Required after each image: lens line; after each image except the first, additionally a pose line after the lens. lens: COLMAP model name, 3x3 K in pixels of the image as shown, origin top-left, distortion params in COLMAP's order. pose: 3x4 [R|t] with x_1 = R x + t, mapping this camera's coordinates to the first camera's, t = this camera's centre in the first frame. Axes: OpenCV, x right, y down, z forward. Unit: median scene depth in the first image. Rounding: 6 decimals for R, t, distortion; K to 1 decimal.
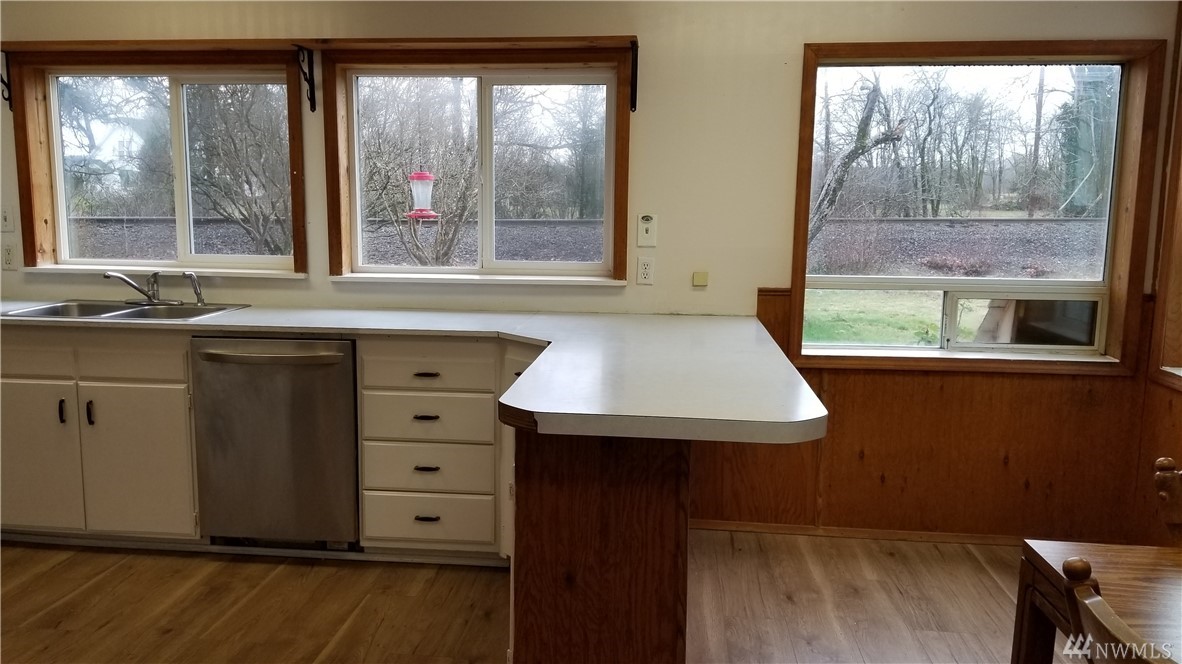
lens RADIAL K [[919.2, 0, 570.0], [0, 919.2, 331.4], [0, 0, 1]] dist [0.075052, -0.115549]
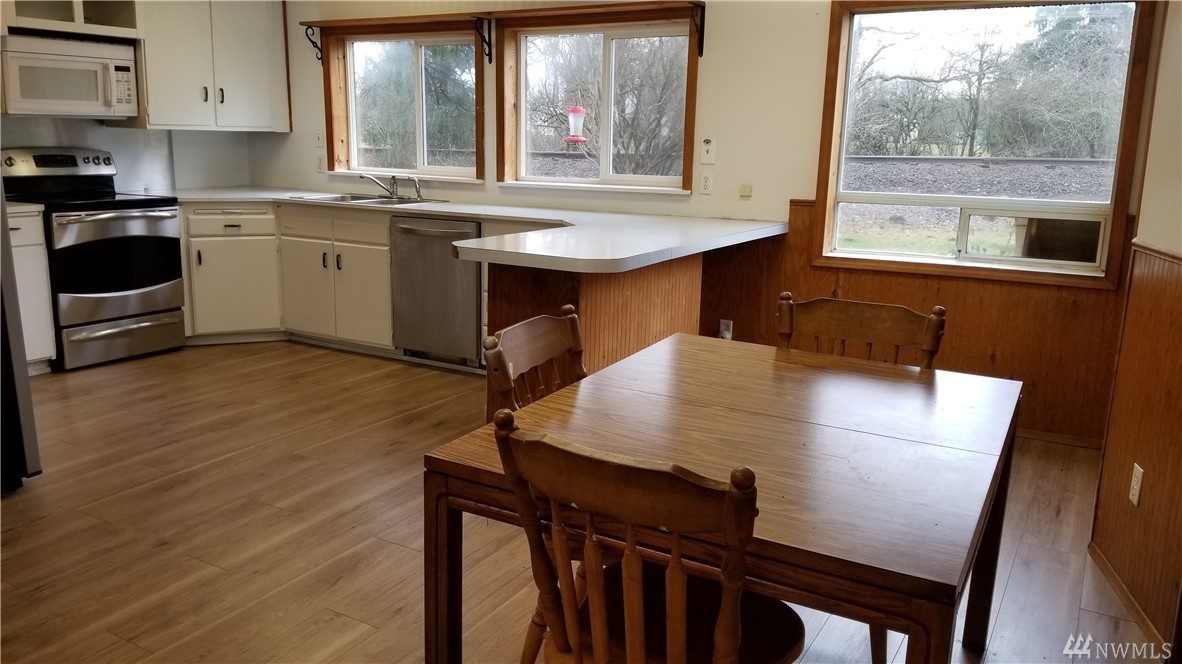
lens RADIAL K [[919.2, 0, 581.7], [0, 919.2, 321.6], [0, 0, 1]] dist [0.075052, -0.115549]
pose [[0.913543, 0.087522, -0.397213, 0.460904], [-0.065677, 0.995501, 0.068300, 0.050523], [0.401404, -0.036307, 0.915181, -0.254686]]
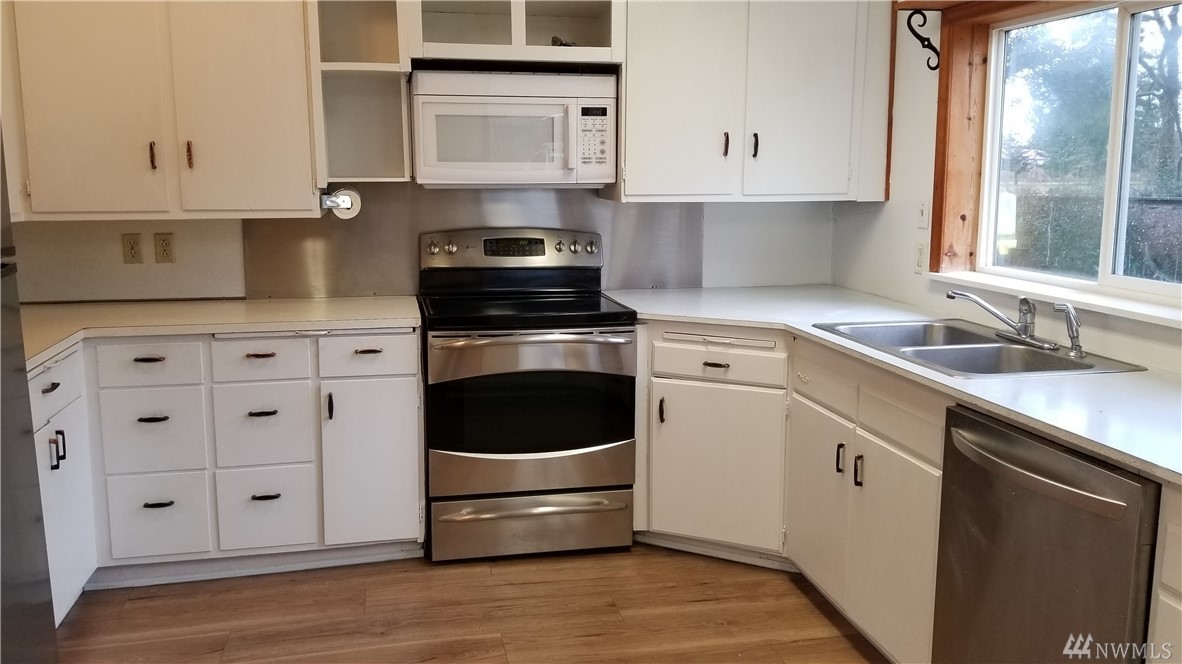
lens RADIAL K [[919.2, 0, 587.2], [0, 919.2, 309.8], [0, 0, 1]] dist [0.075052, -0.115549]
pose [[0.308052, 0.128727, -0.942621, 0.111530], [-0.130052, 0.987201, 0.092313, -0.079696], [0.942439, 0.094152, 0.320850, 0.497648]]
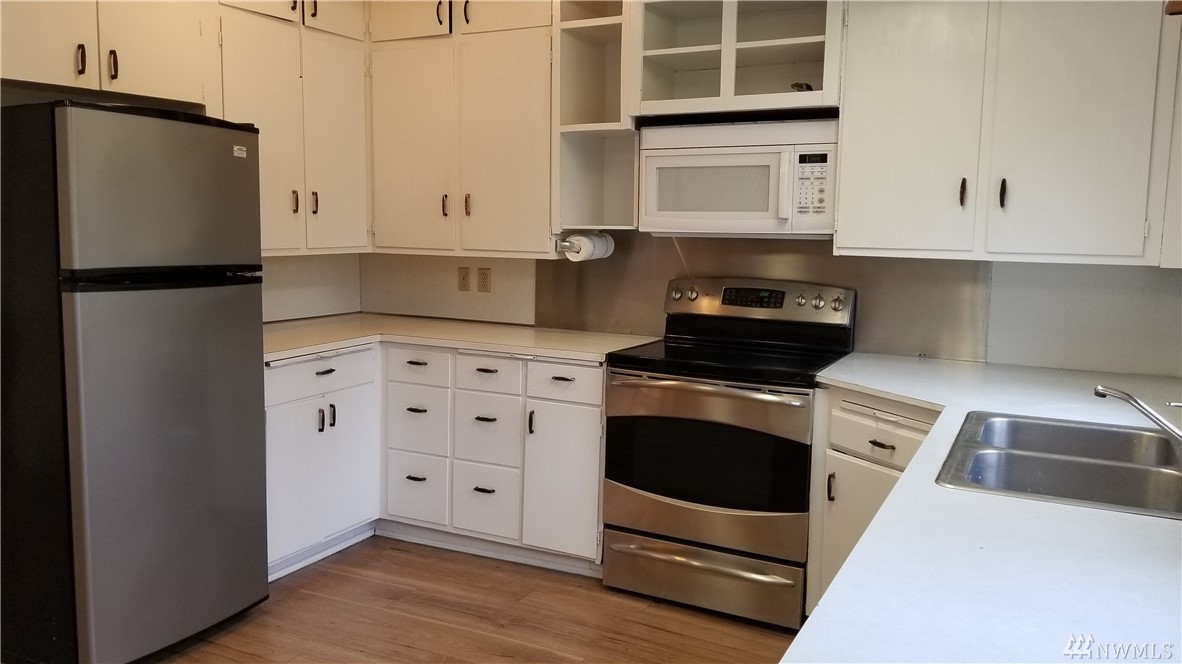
lens RADIAL K [[926.6, 0, 578.5], [0, 926.6, 322.7], [0, 0, 1]] dist [0.077048, -0.007951]
pose [[-0.370113, 0.080907, -0.925457, 0.126098], [-0.152225, 0.977453, 0.146331, -0.135458], [0.916430, 0.195037, -0.349452, 0.916987]]
